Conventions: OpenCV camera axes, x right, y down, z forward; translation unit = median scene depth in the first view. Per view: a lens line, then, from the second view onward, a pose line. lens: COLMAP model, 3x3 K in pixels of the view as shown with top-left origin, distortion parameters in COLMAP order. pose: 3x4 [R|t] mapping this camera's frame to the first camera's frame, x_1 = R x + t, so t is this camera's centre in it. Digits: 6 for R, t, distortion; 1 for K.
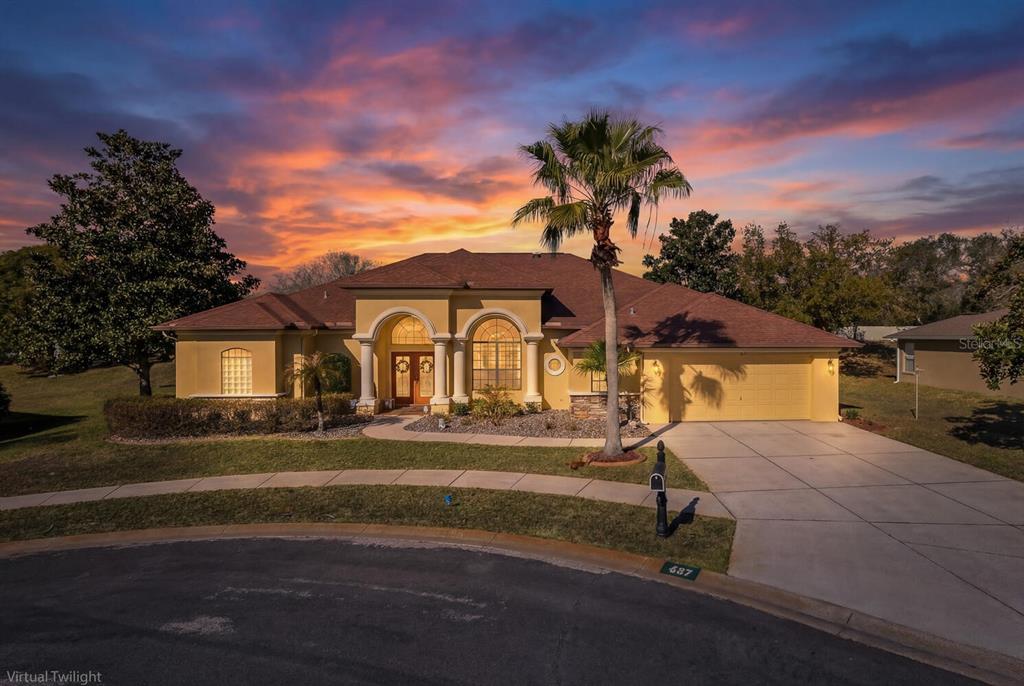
lens RADIAL K [[445.3, 0, 535.6], [0, 445.3, 347.6], [0, 0, 1]] dist [-0.002198, -0.000164]
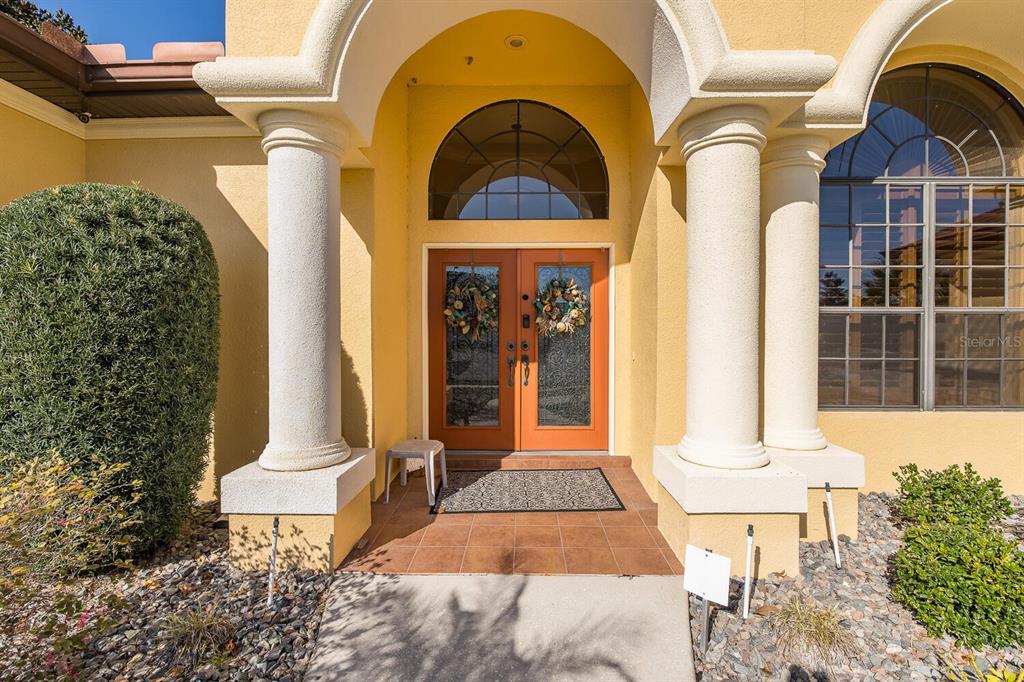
lens RADIAL K [[415.1, 0, 510.7], [0, 415.1, 330.3], [0, 0, 1]] dist [-0.000947, -0.000067]
pose [[0.997255, 0.003812, -0.073940, -0.285296], [-0.004713, 0.999917, -0.012020, 0.065181], [0.073888, 0.012336, 0.997190, 0.838917]]
